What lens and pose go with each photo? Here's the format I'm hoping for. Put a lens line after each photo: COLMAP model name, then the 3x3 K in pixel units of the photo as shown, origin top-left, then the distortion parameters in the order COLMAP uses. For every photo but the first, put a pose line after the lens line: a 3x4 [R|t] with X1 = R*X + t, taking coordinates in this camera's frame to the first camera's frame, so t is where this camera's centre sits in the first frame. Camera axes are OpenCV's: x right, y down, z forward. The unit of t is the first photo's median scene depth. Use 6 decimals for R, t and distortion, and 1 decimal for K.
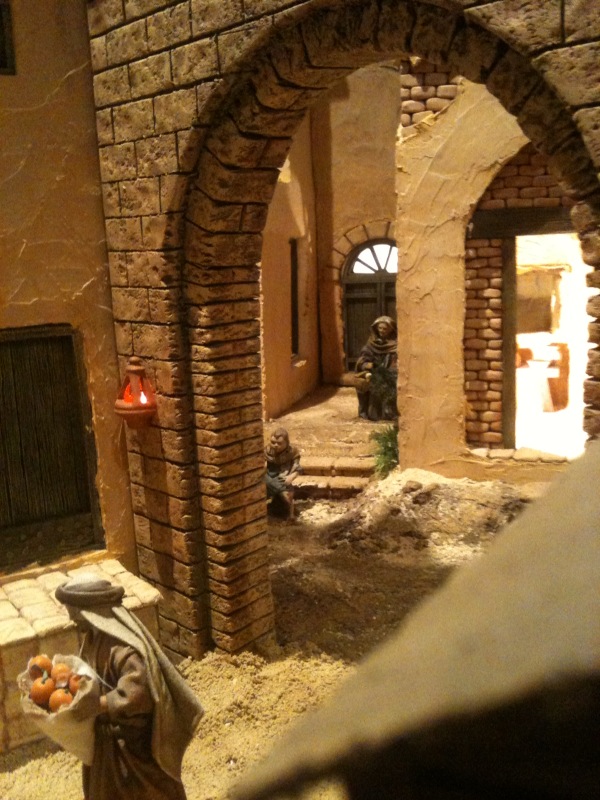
lens RADIAL K [[852.1, 0, 299.7], [0, 852.1, 396.8], [0, 0, 1]] dist [0.134779, -0.428039]
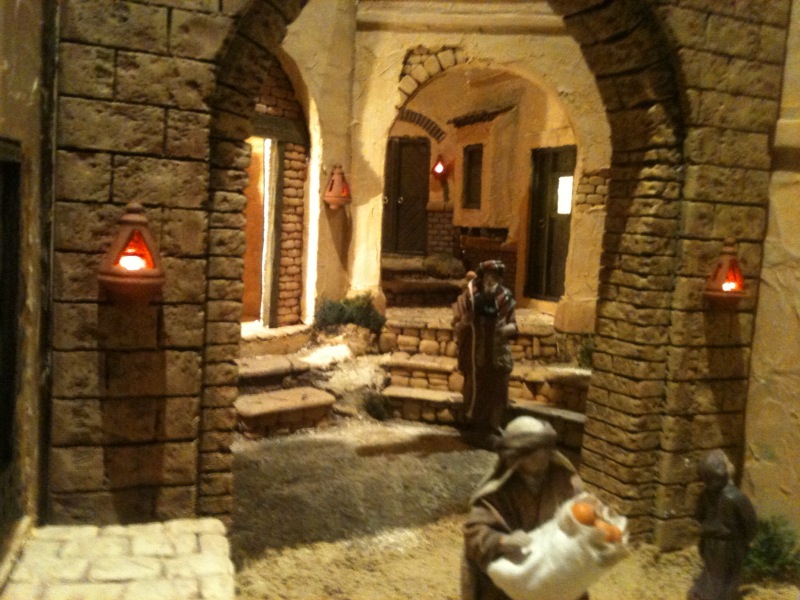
lens RADIAL K [[852.1, 0, 393.4], [0, 852.1, 303.3], [0, 0, 1]] dist [0.134779, -0.428039]
pose [[0.311776, -0.036107, 0.949469, -0.808078], [0.089956, 0.995911, 0.008335, 0.048057], [-0.945888, 0.082812, 0.313749, 0.600540]]
